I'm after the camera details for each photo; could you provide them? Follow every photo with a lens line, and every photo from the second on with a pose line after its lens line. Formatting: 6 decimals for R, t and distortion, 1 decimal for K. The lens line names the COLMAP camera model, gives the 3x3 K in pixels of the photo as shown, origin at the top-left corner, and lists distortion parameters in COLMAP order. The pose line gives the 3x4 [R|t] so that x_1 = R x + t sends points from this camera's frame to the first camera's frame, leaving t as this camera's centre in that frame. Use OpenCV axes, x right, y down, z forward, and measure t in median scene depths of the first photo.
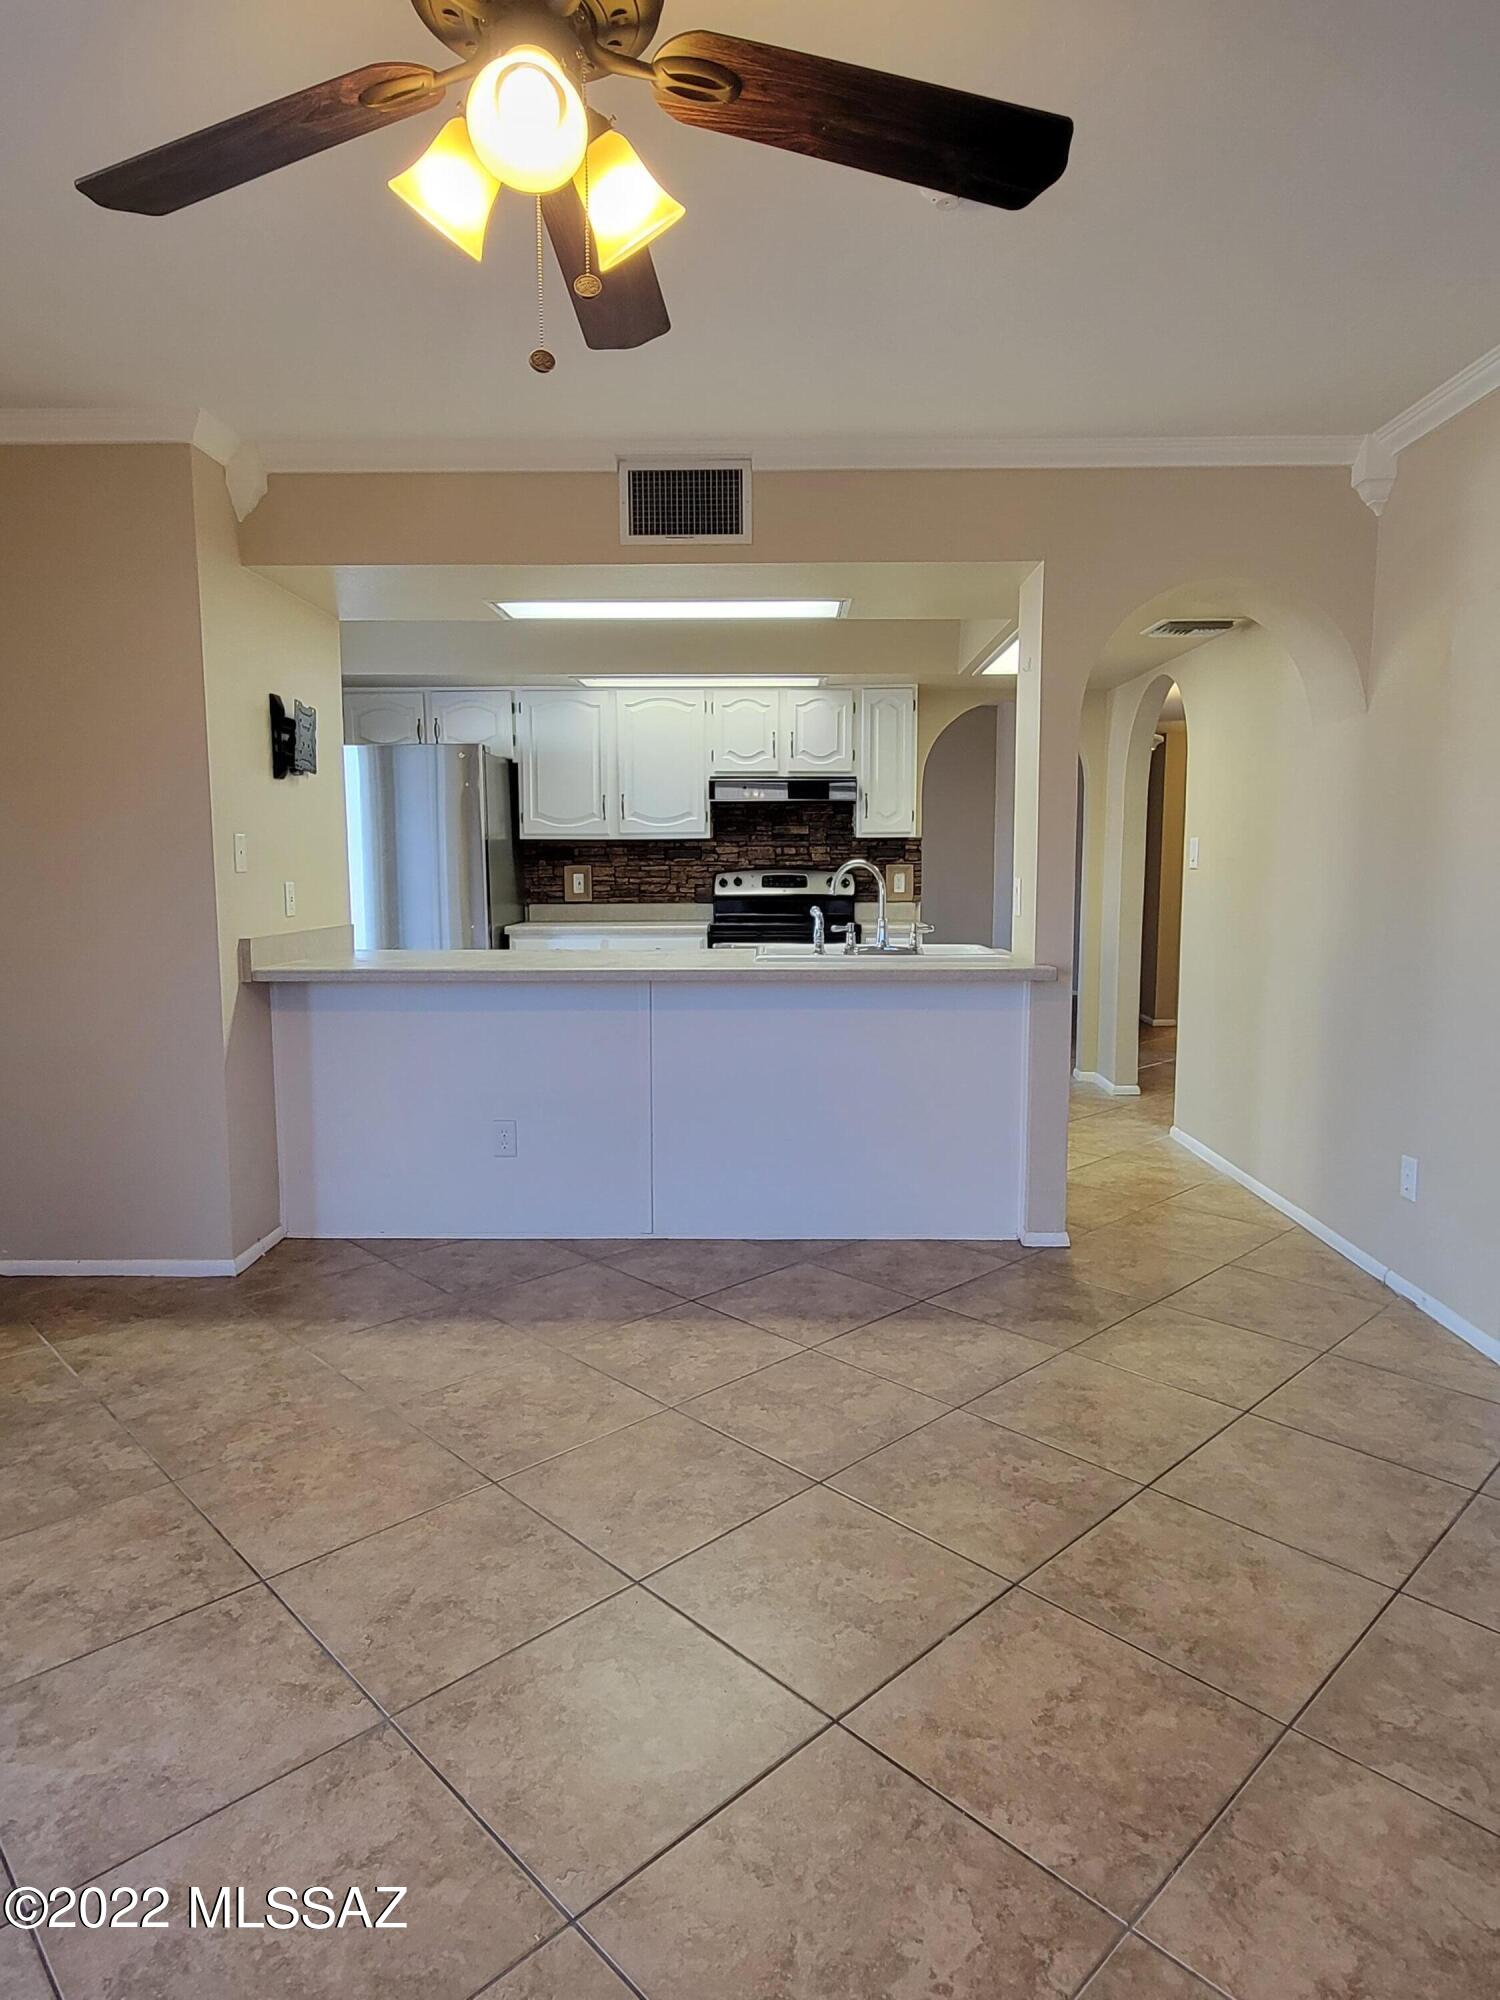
lens RADIAL K [[1175.4, 0, 757.9], [0, 1175.4, 996.2], [0, 0, 1]] dist [0.002961, 0.000464]
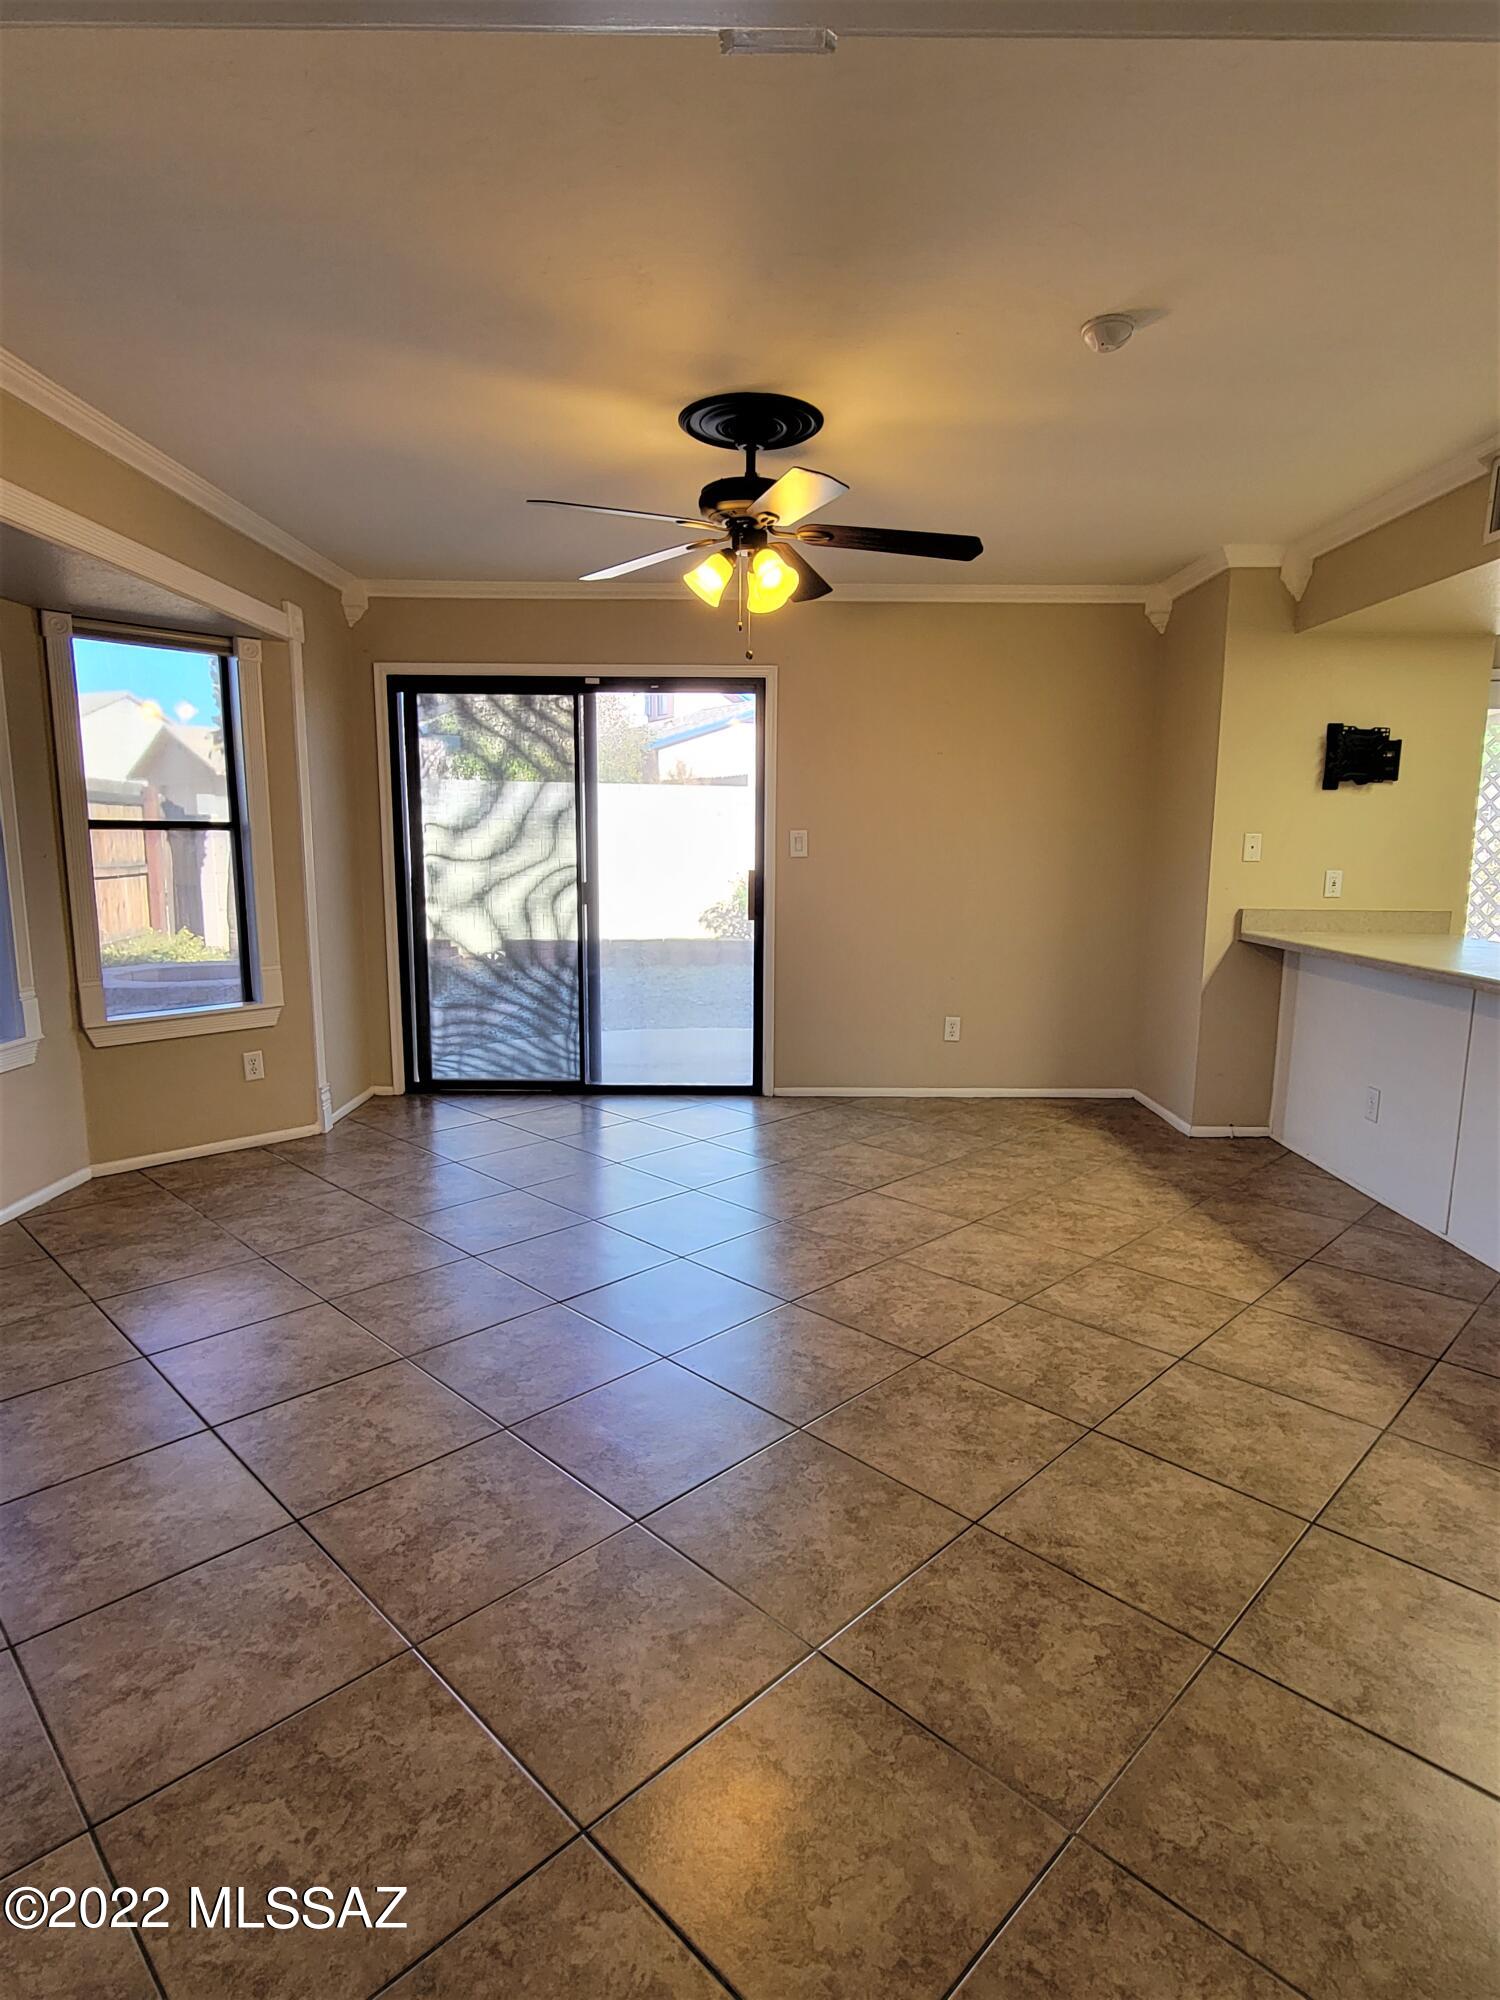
lens RADIAL K [[1080.8, 0, 761.1], [0, 1080.8, 1003.6], [0, 0, 1]] dist [0.001802, -0.001016]
pose [[0.020714, 0.157288, -0.987335, 0.486658], [-0.121023, 0.980680, 0.153689, -0.038744], [0.992434, 0.116306, 0.039350, 0.228357]]
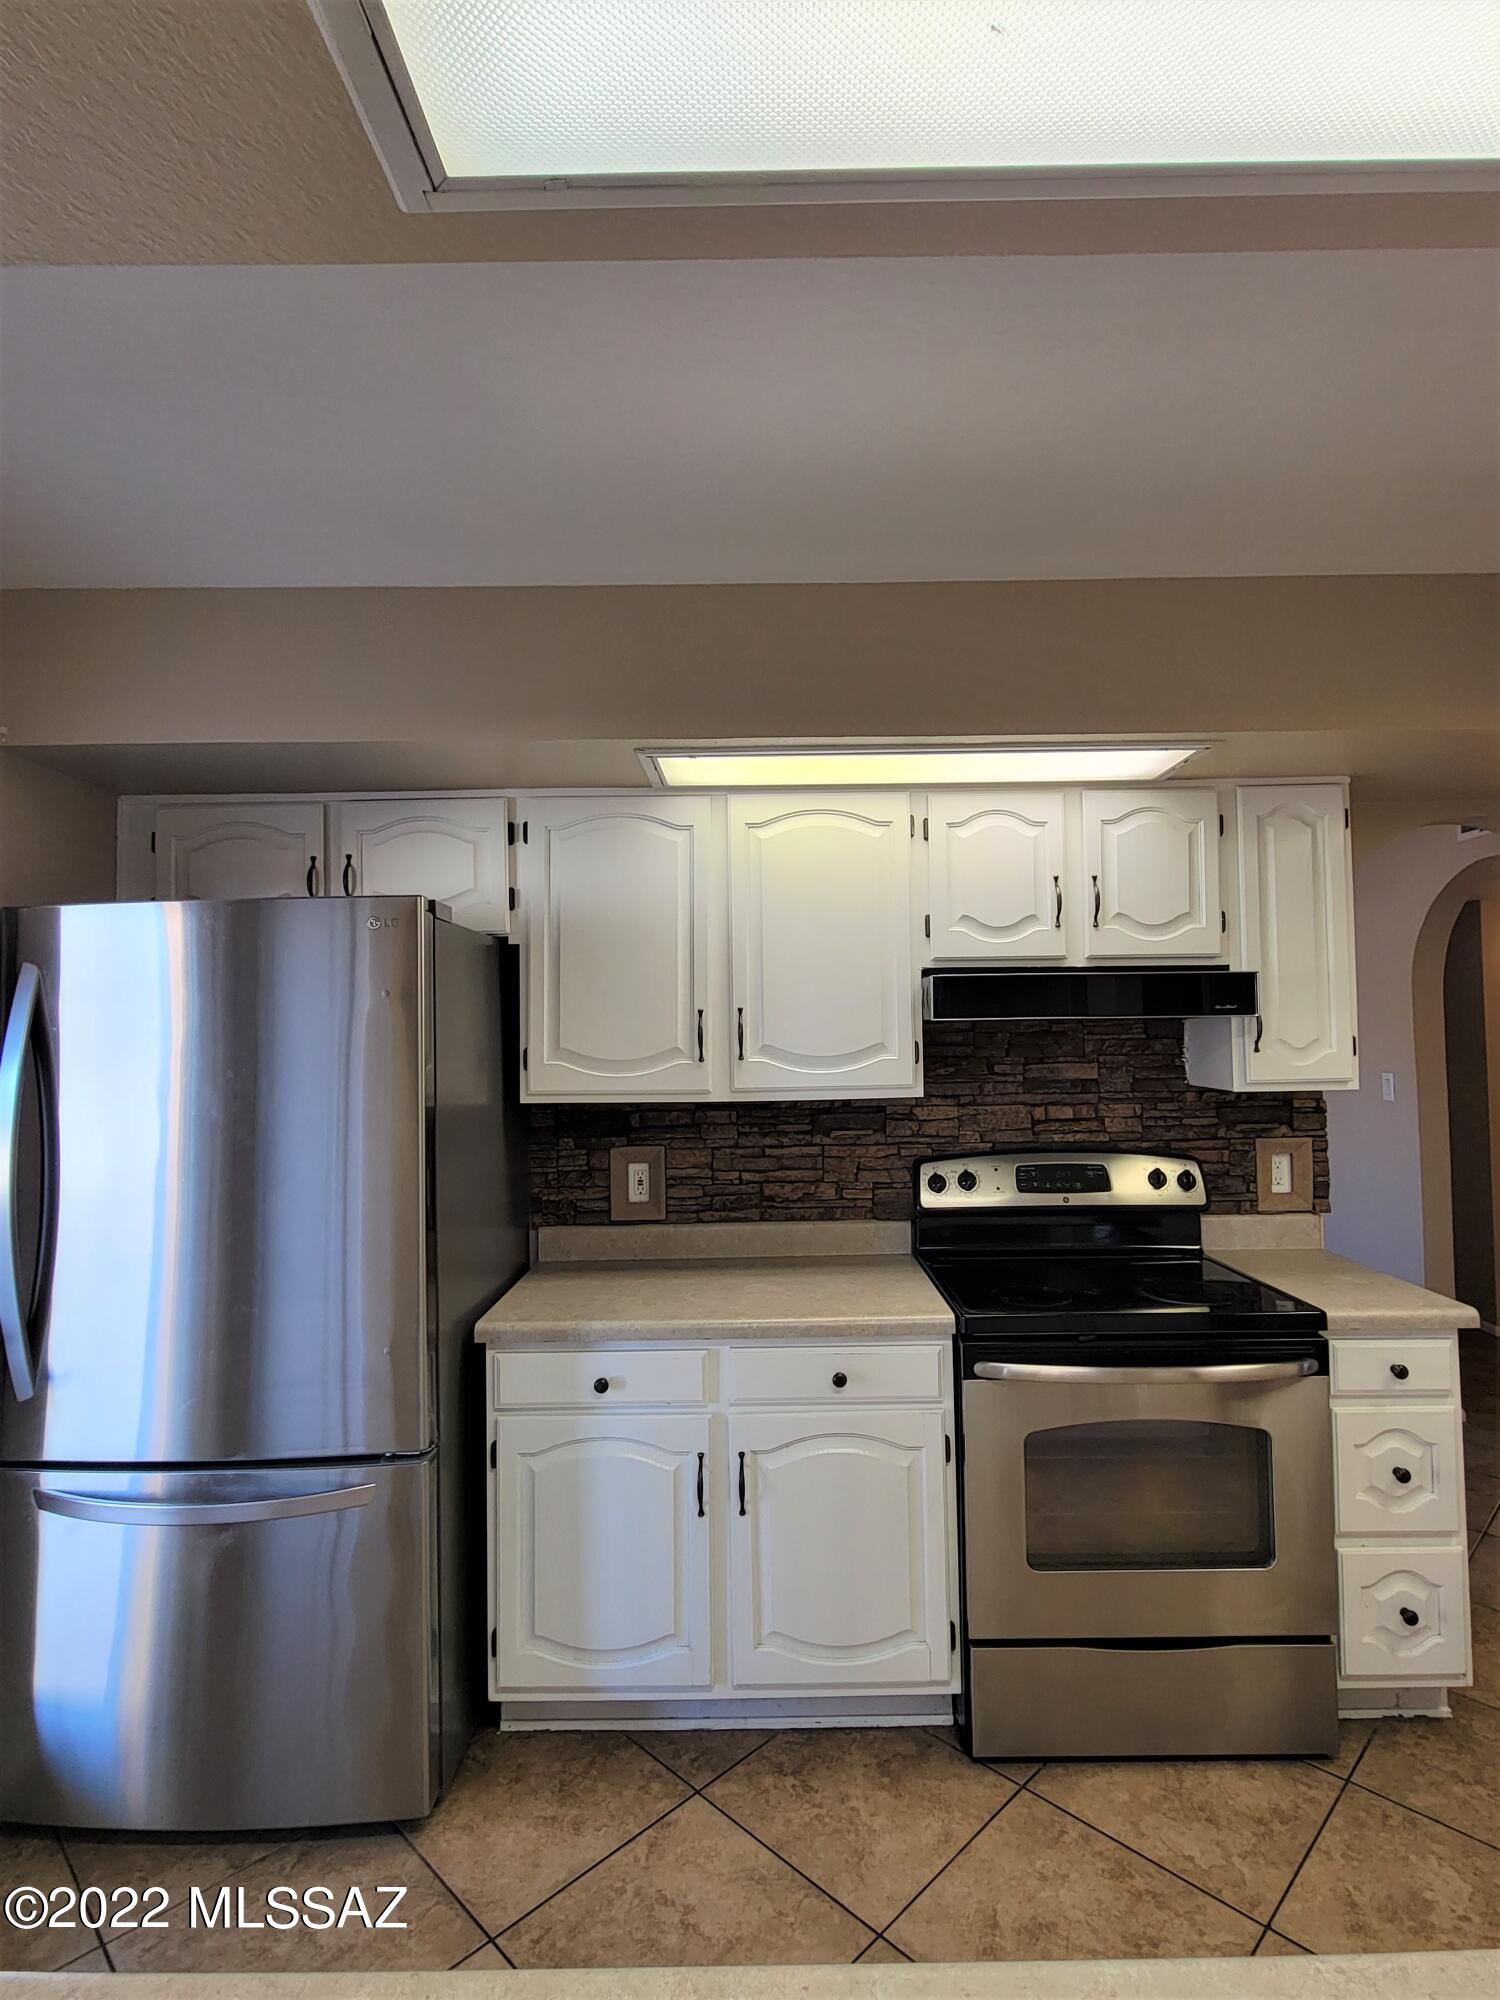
lens RADIAL K [[1001.0, 0, 759.2], [0, 1001.0, 996.3], [0, 0, 1]] dist [0.001048, -0.001374]
pose [[0.999861, -0.010855, 0.012694, -0.111927], [0.012731, 0.987273, -0.158523, -0.111915], [-0.010812, 0.158662, 0.987274, 0.599439]]
